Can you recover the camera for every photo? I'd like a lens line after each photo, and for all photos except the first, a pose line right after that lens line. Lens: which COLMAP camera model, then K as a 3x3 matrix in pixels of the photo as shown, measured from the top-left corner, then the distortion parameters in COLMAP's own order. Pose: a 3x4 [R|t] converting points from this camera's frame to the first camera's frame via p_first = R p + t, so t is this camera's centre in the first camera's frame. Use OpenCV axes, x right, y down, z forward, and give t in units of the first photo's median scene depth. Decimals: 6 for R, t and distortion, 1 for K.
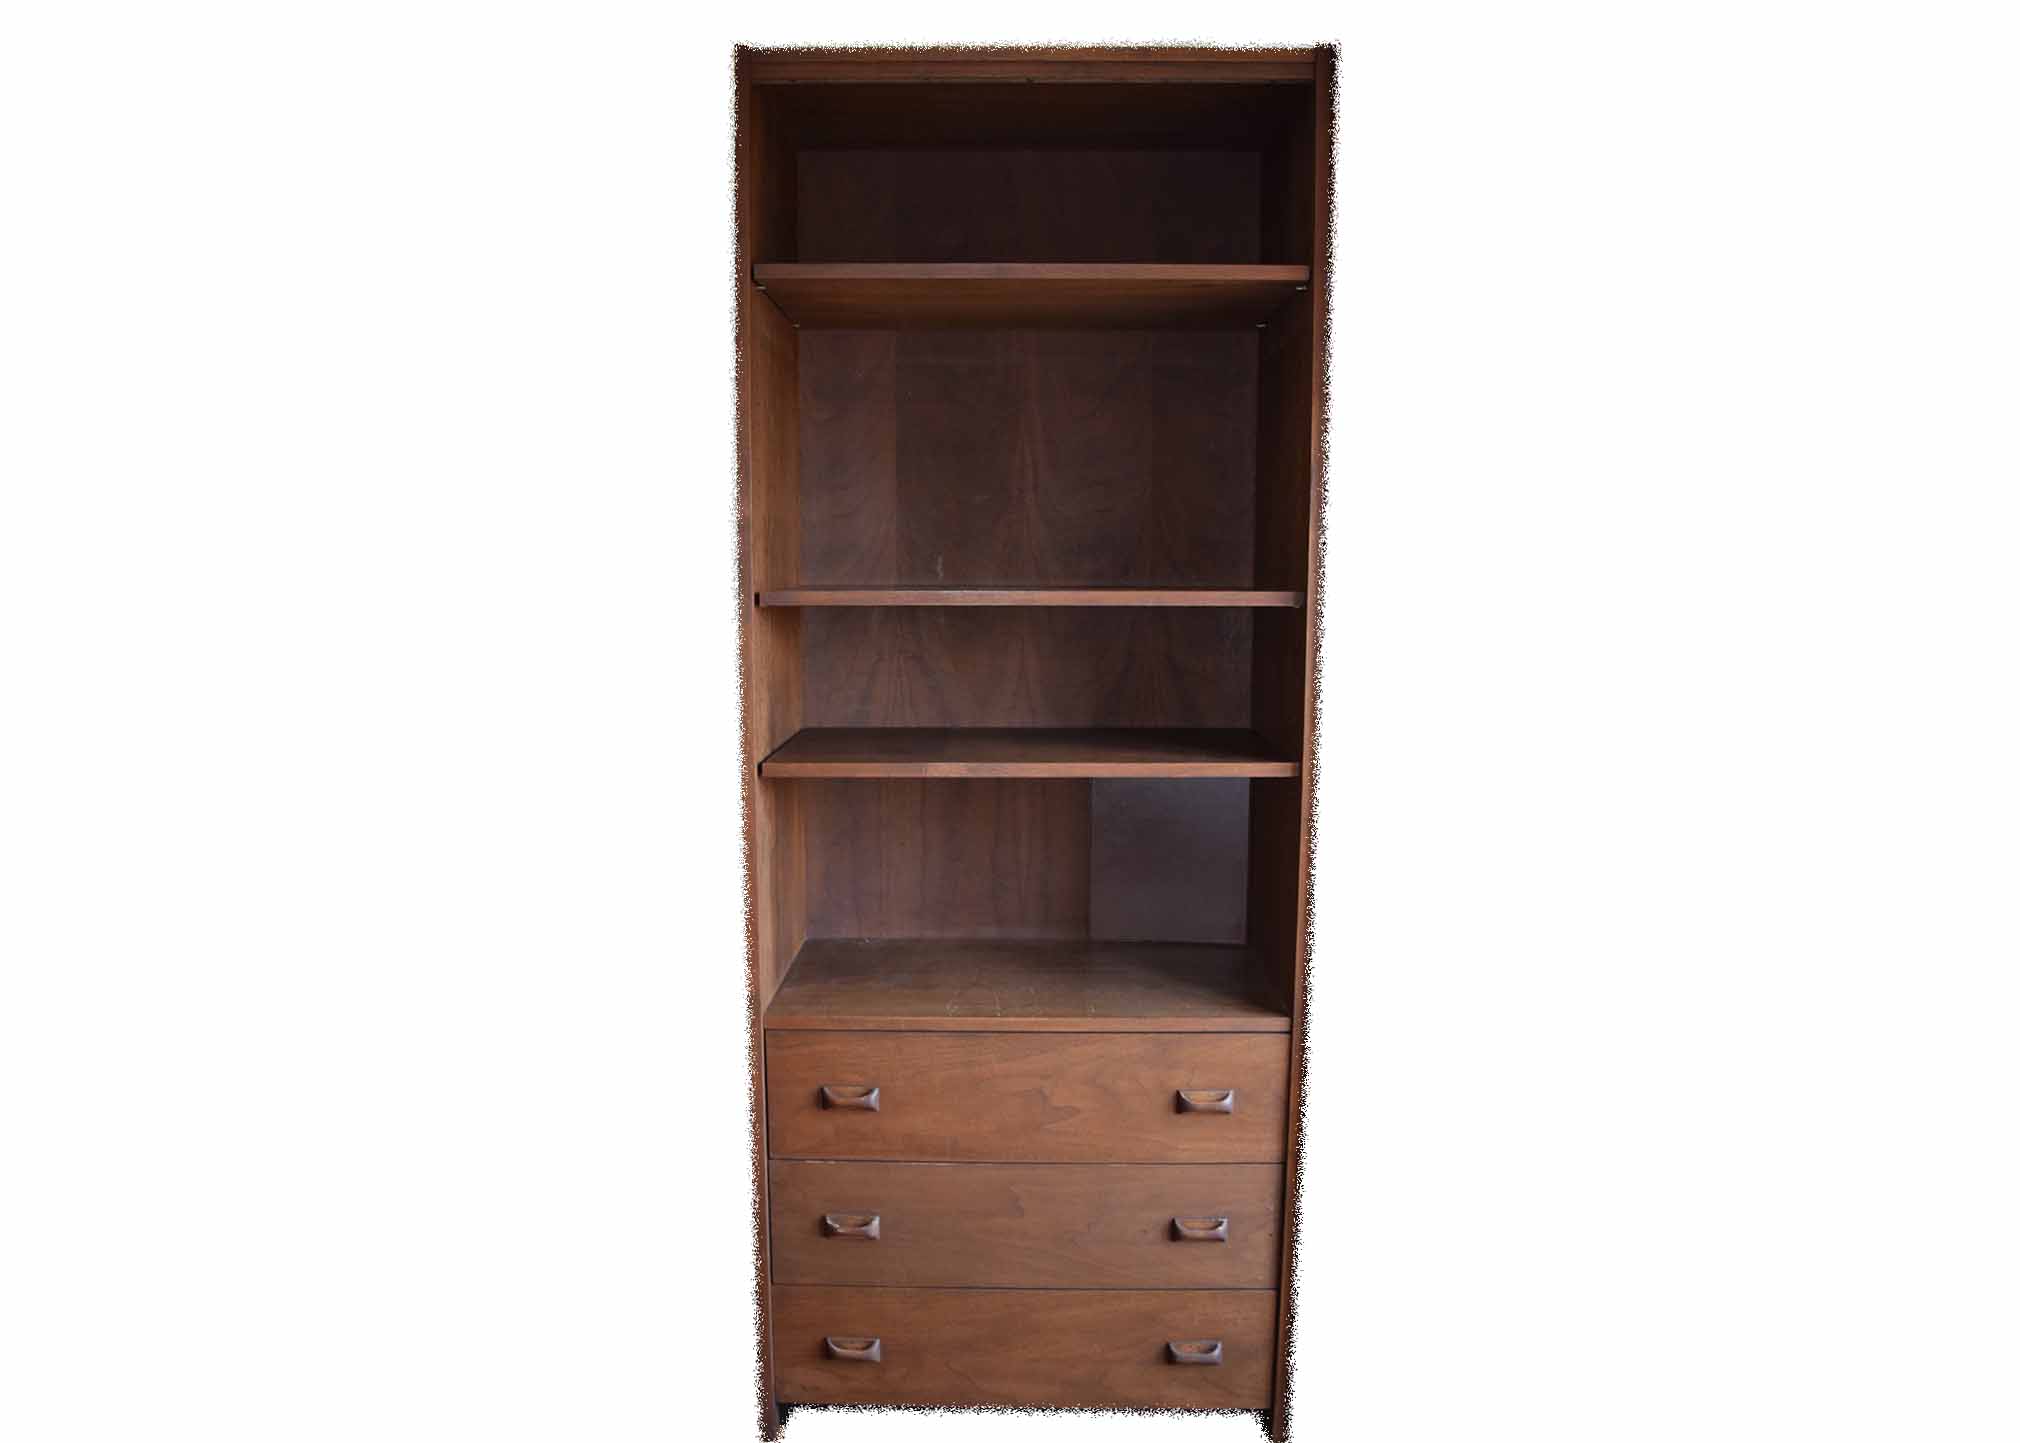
lens RADIAL K [[1949.5, 0, 1010.0], [0, 1949.5, 721.5], [0, 0, 1]] dist [-0.063026, -0.004034]
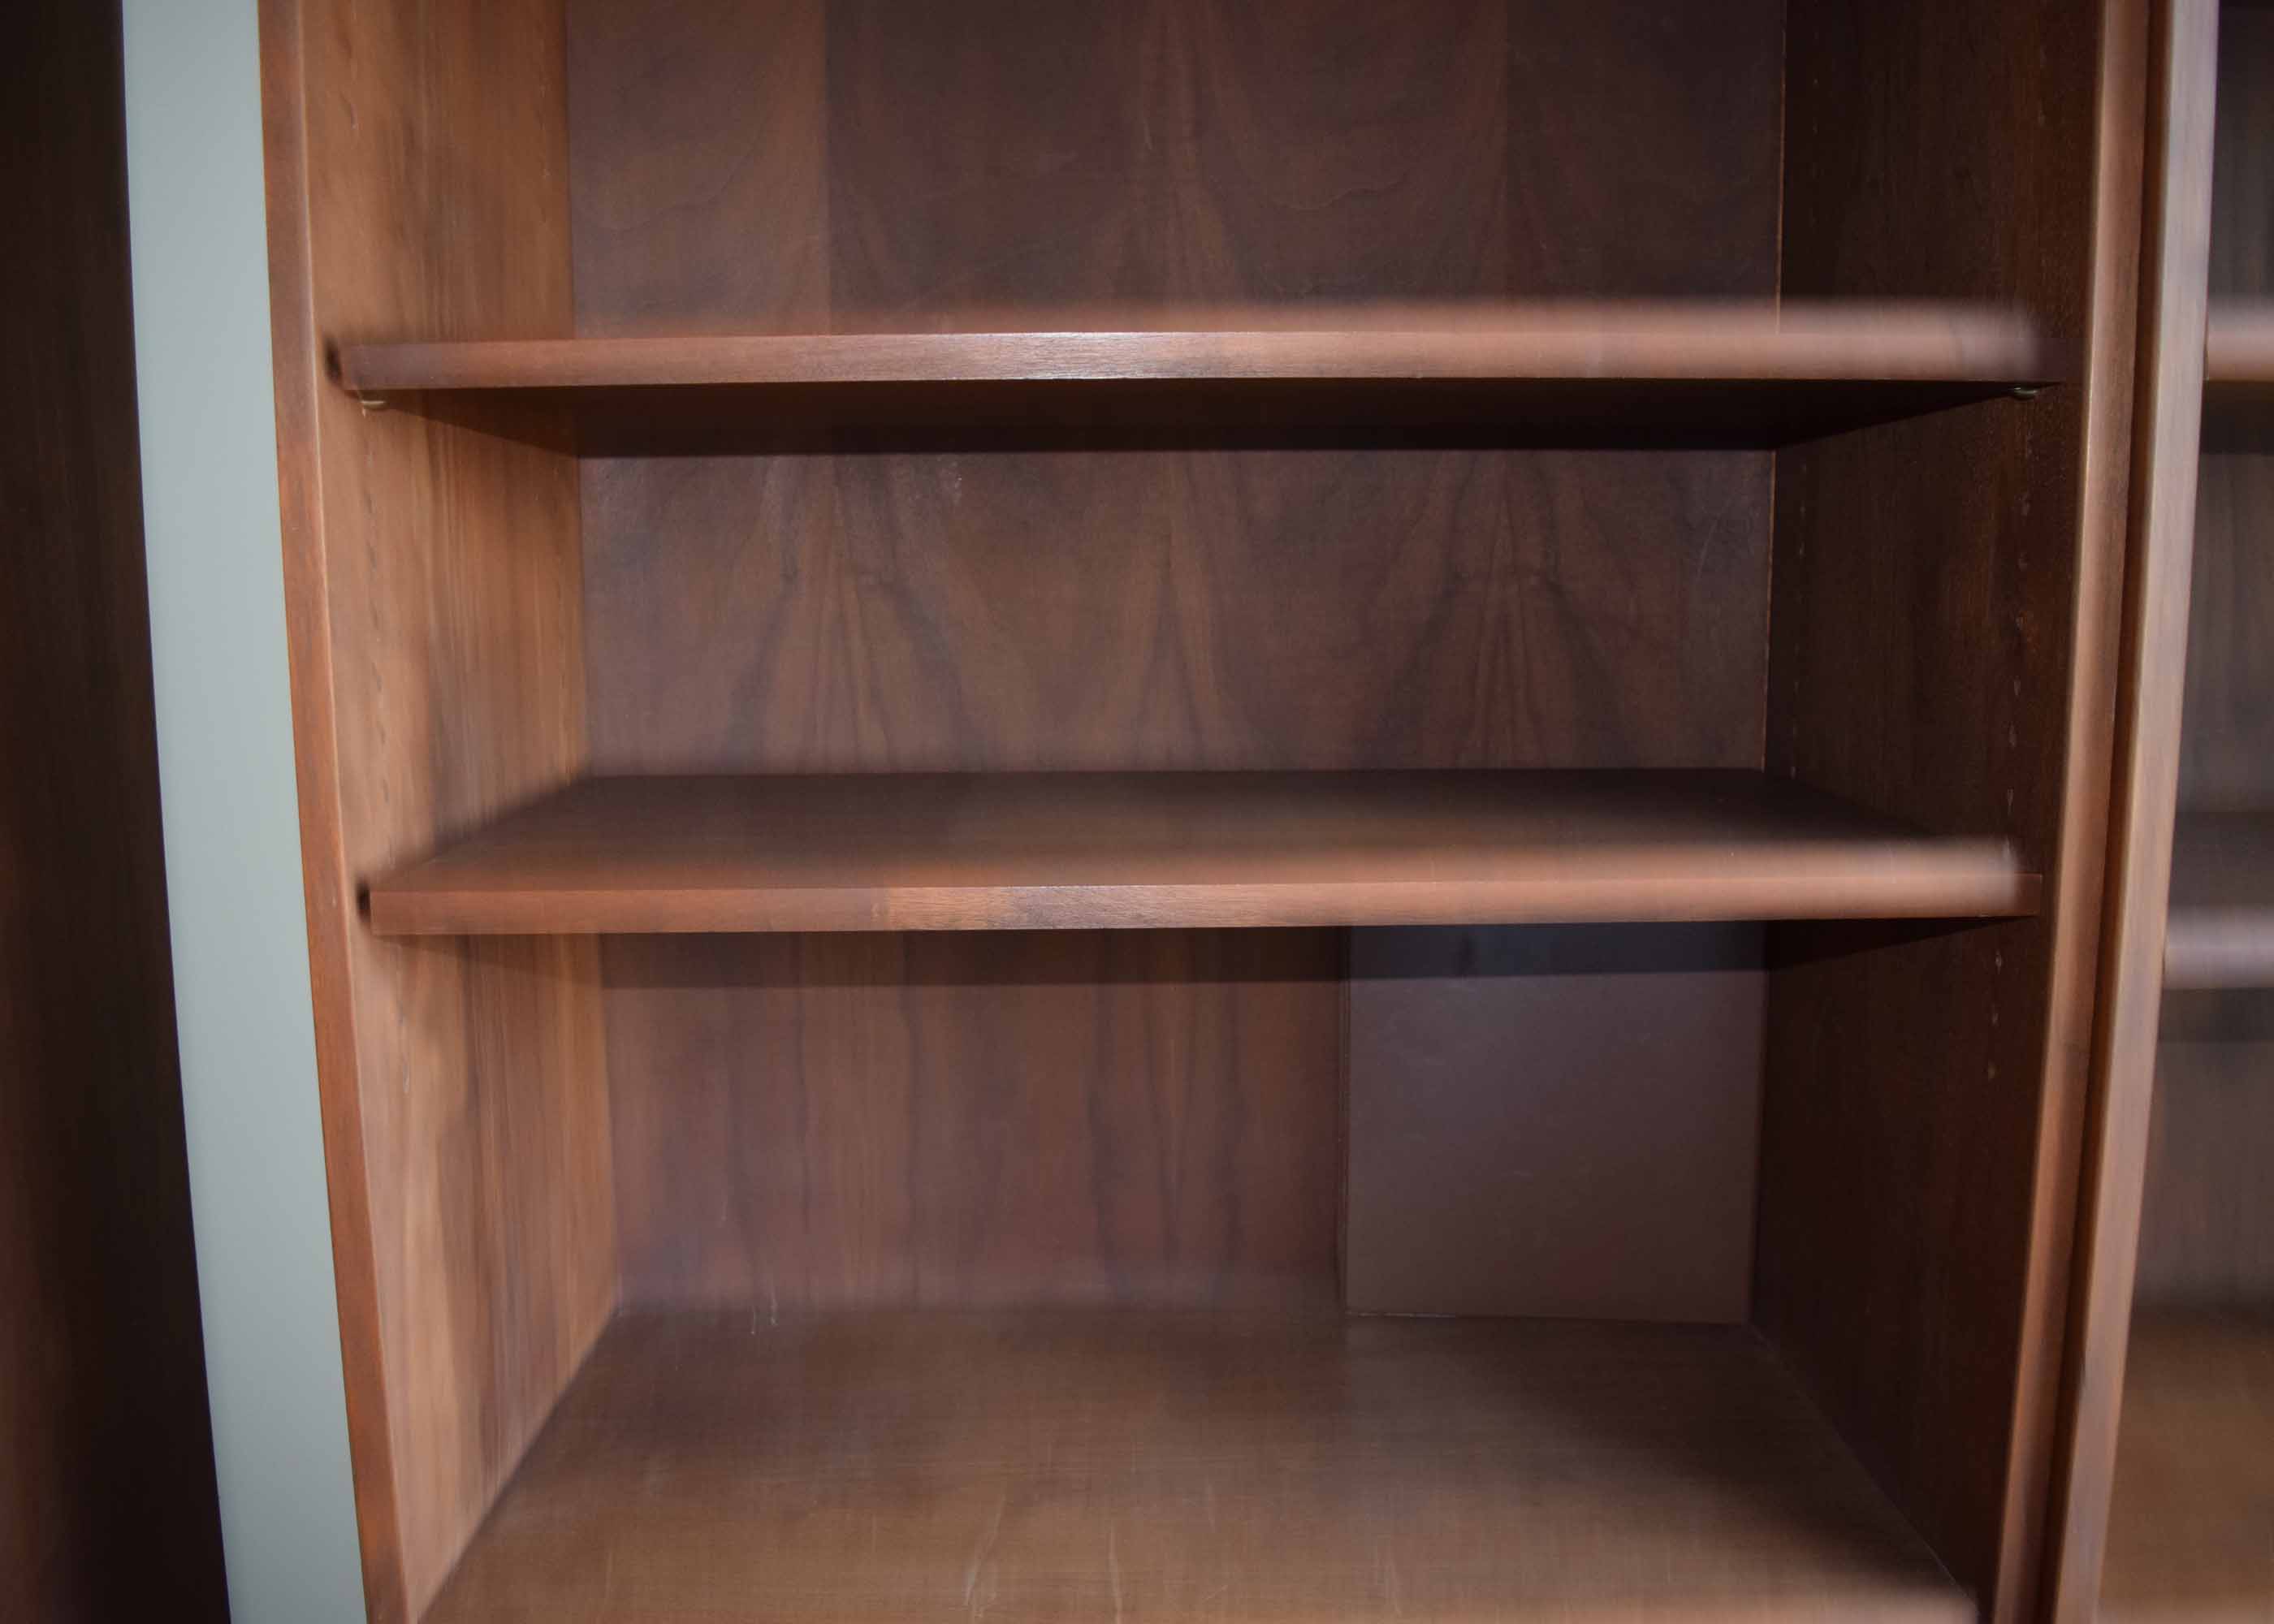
lens RADIAL K [[2194.4, 0, 1137.0], [0, 2194.4, 812.0], [0, 0, 1]] dist [-0.063026, -0.004034]
pose [[0.999636, -0.007623, 0.025889, -0.010768], [0.007028, 0.999711, 0.022986, 0.002321], [-0.026057, -0.022795, 0.999401, 0.575516]]
